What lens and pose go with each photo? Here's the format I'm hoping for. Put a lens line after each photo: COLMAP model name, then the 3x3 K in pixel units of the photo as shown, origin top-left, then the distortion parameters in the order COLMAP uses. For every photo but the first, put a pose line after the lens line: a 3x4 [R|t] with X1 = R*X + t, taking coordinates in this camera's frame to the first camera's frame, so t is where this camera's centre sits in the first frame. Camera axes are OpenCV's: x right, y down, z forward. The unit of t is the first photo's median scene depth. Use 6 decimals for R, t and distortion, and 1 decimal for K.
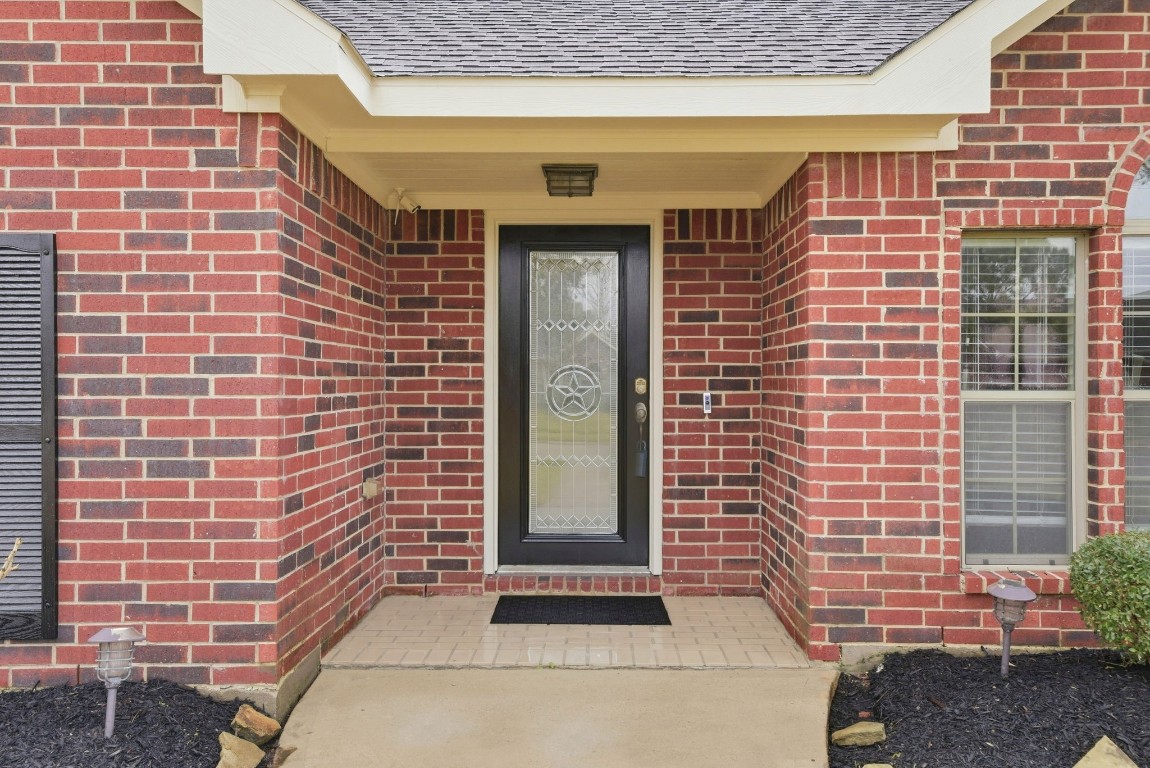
lens RADIAL K [[948.6, 0, 575.0], [0, 948.6, 384.0], [0, 0, 1]] dist [0.049798, 0.001606]
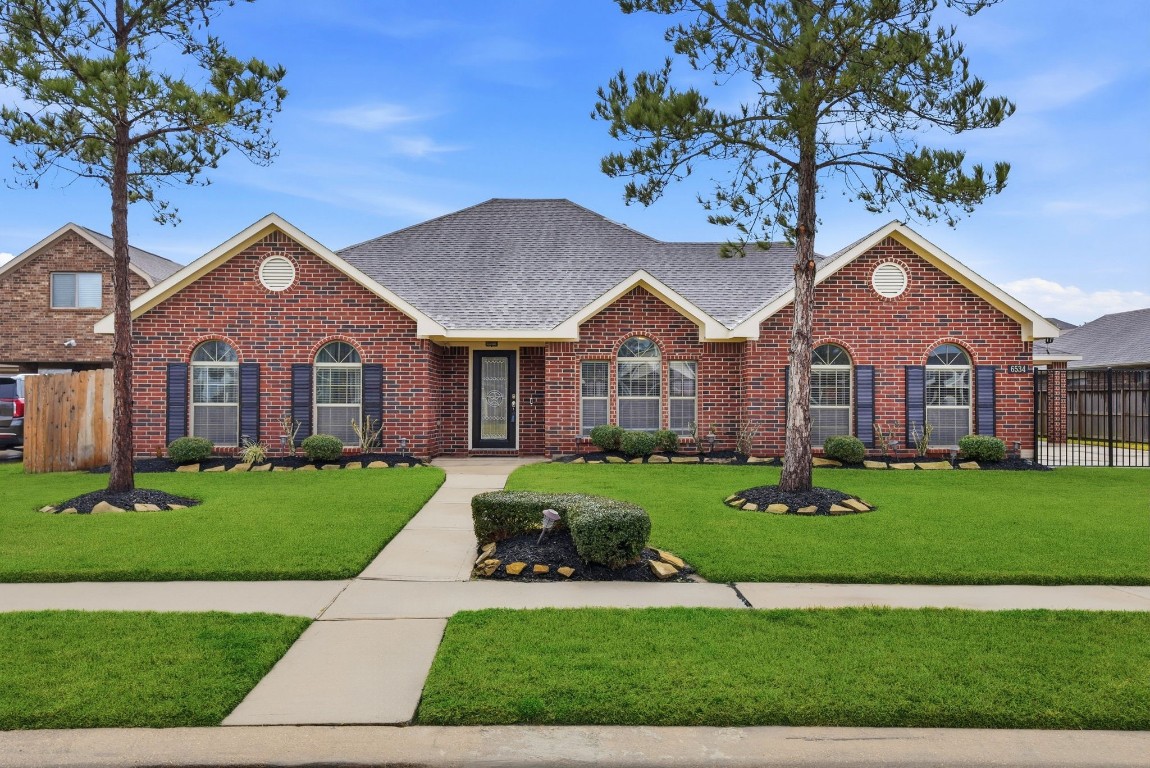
lens RADIAL K [[948.6, 0, 575.0], [0, 948.6, 384.0], [0, 0, 1]] dist [0.049798, 0.001606]
pose [[0.999383, 0.002320, 0.035041, 0.229056], [-0.001460, 0.999698, -0.024541, 0.055749], [-0.035088, 0.024475, 0.999084, -3.304411]]
